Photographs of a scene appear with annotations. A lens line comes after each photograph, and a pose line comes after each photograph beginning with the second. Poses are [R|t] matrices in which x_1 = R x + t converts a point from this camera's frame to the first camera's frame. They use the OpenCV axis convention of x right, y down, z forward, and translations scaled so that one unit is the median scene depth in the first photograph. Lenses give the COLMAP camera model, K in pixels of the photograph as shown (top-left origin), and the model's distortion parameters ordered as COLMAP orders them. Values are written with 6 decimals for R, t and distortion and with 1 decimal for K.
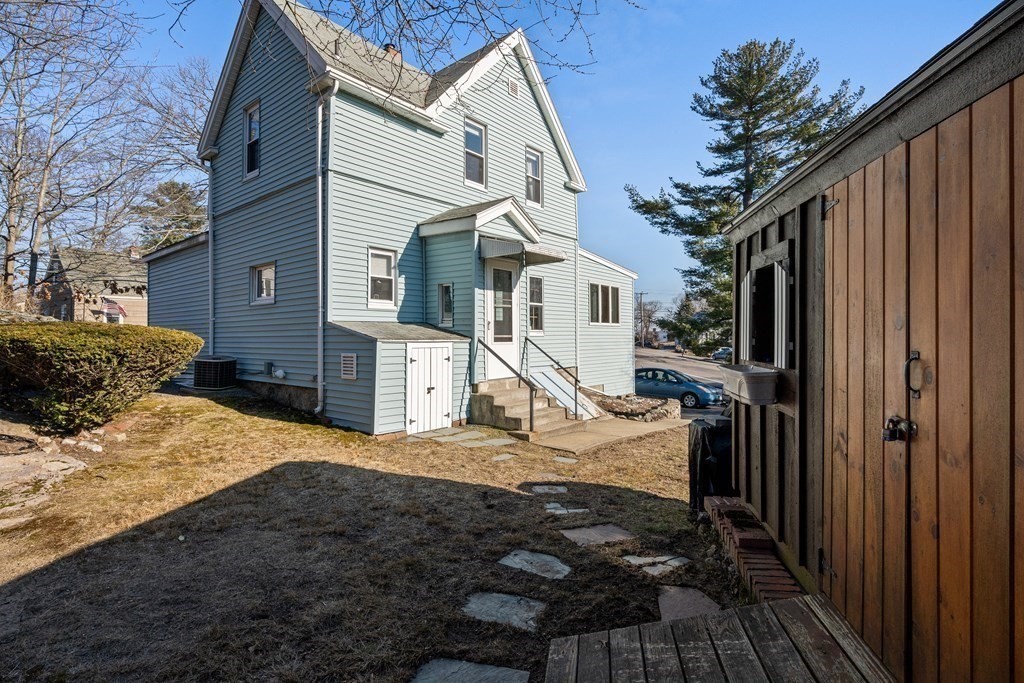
lens RADIAL K [[487.0, 0, 513.7], [0, 487.0, 328.8], [0, 0, 1]] dist [0.000488, 0.000138]
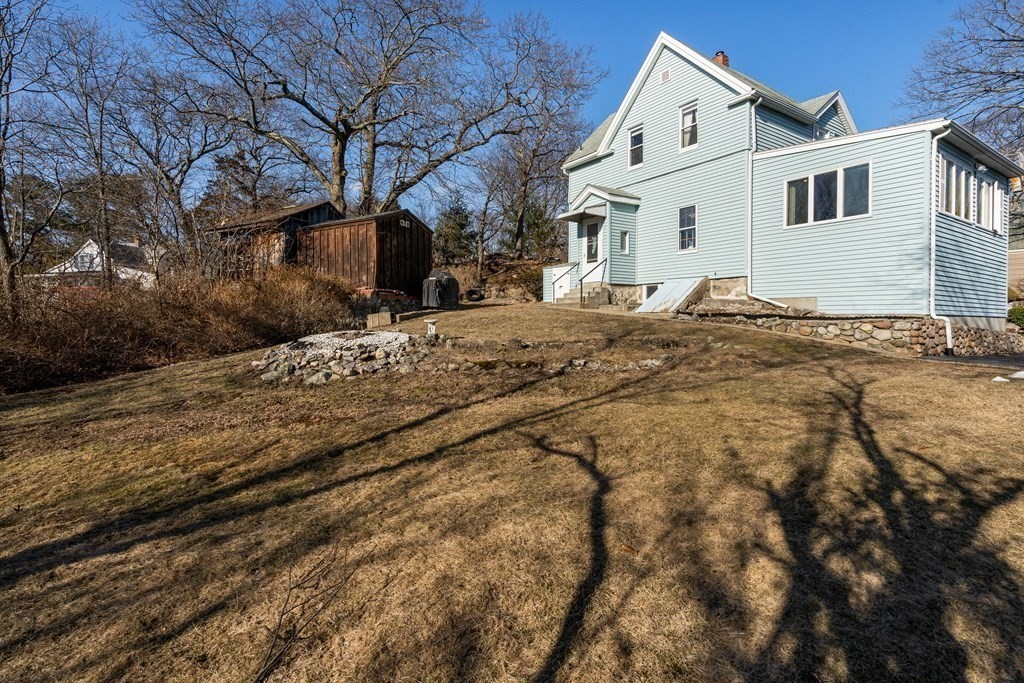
lens RADIAL K [[487.0, 0, 513.7], [0, 487.0, 328.8], [0, 0, 1]] dist [0.000488, 0.000138]
pose [[-0.303858, 0.015769, -0.952587, 1.222834], [0.002236, 0.999872, 0.015839, 0.164005], [0.952715, 0.002683, -0.303854, 0.857227]]
